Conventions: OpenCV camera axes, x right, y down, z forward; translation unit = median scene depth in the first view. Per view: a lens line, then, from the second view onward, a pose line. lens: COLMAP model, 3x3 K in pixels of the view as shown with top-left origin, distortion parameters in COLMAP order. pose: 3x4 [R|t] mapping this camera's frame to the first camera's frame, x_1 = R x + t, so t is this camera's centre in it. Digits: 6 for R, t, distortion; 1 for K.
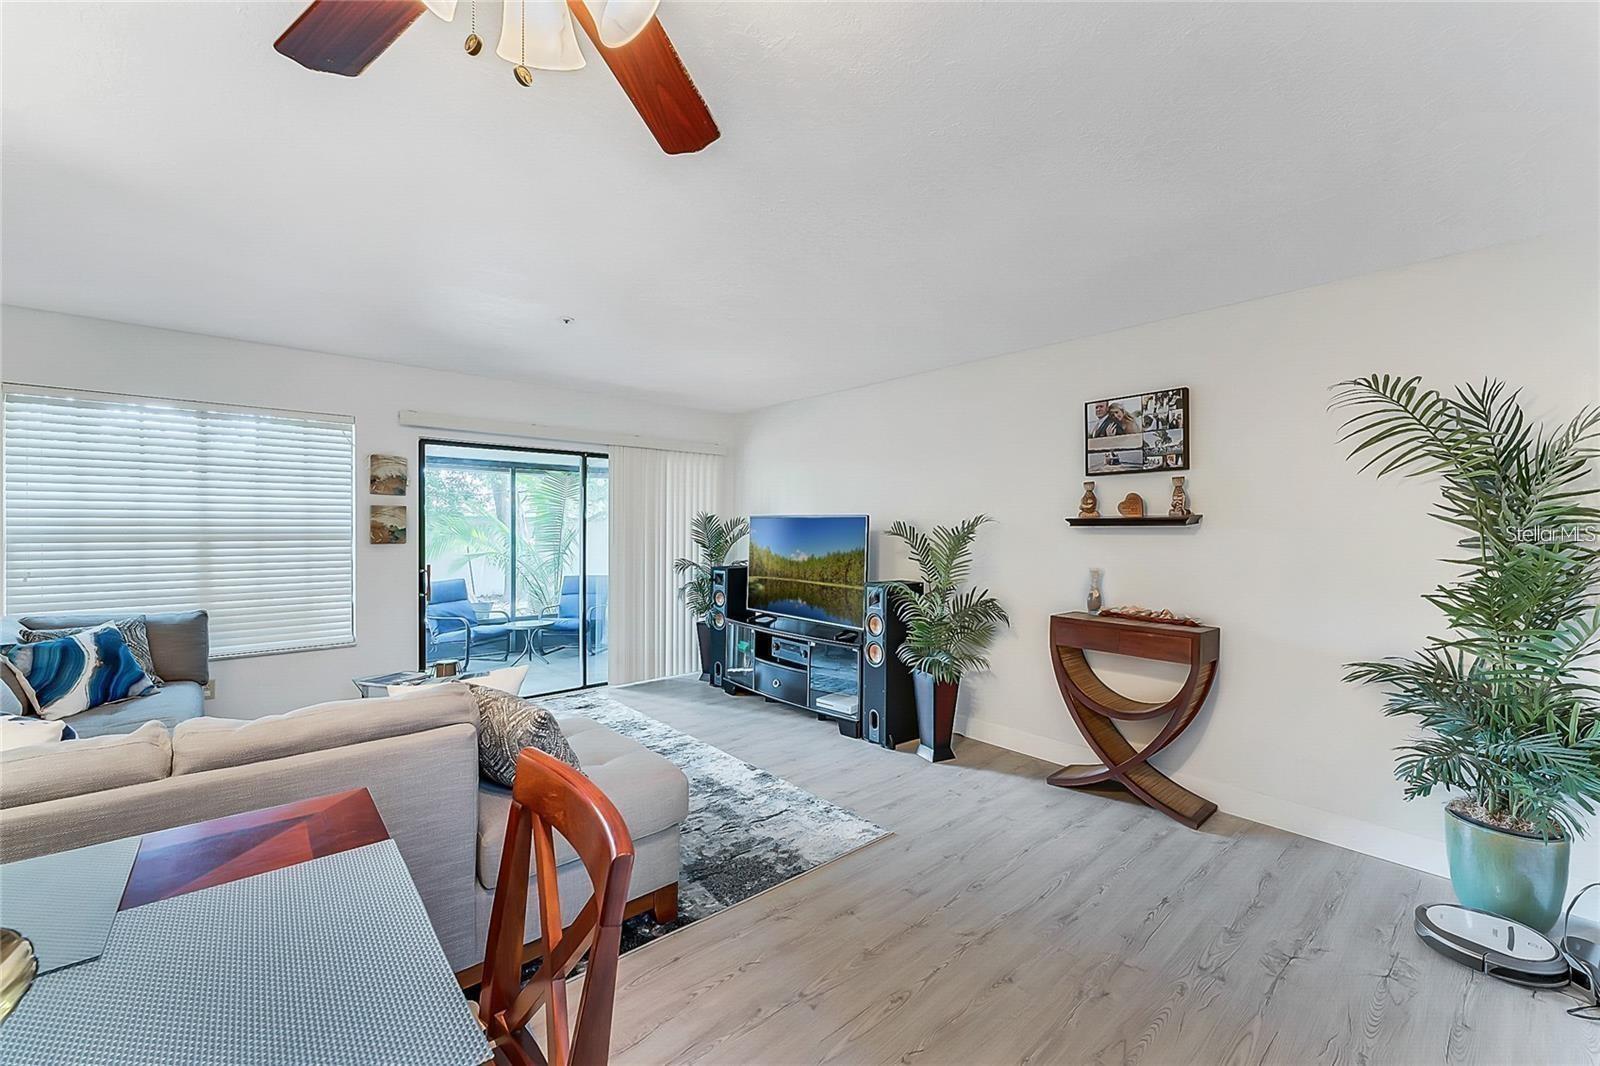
lens RADIAL K [[644.8, 0, 800.5], [0, 644.8, 528.9], [0, 0, 1]] dist [-0.002058, -0.000314]
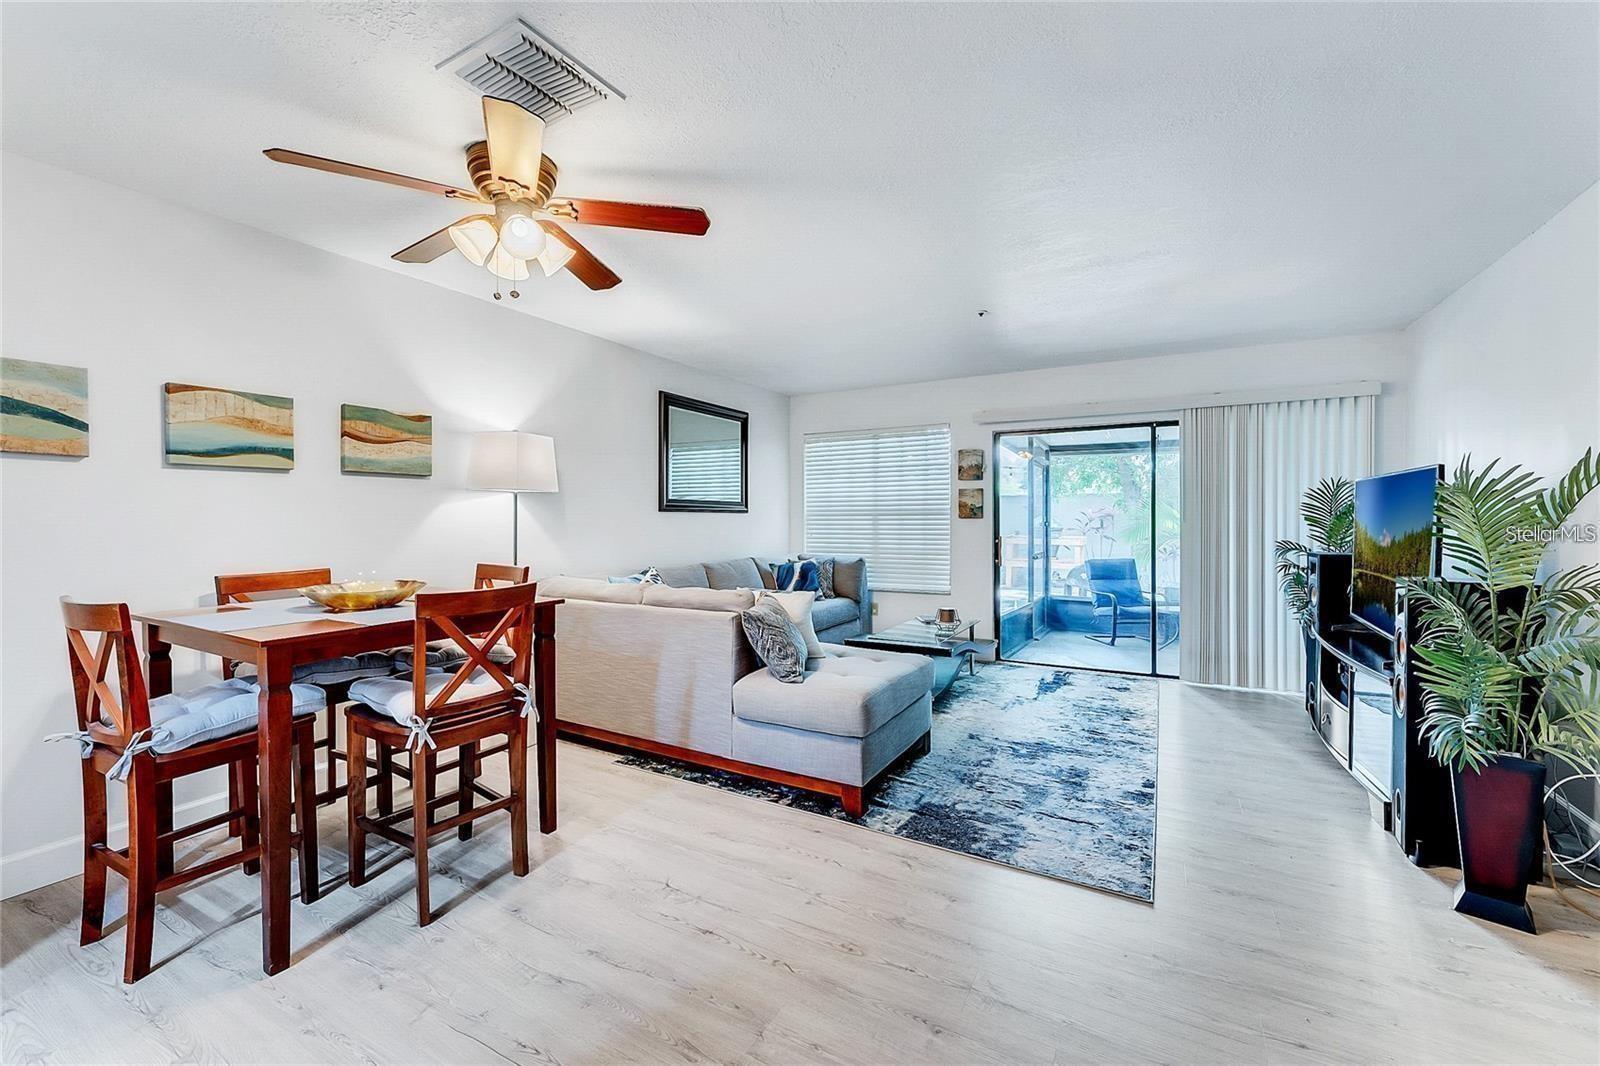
lens RADIAL K [[644.8, 0, 800.5], [0, 644.8, 528.9], [0, 0, 1]] dist [-0.002058, -0.000314]
pose [[0.329113, 0.008569, -0.944252, 0.487193], [0.000235, 0.999958, 0.009157, 0.033831], [0.944290, -0.003235, 0.329098, 0.279390]]
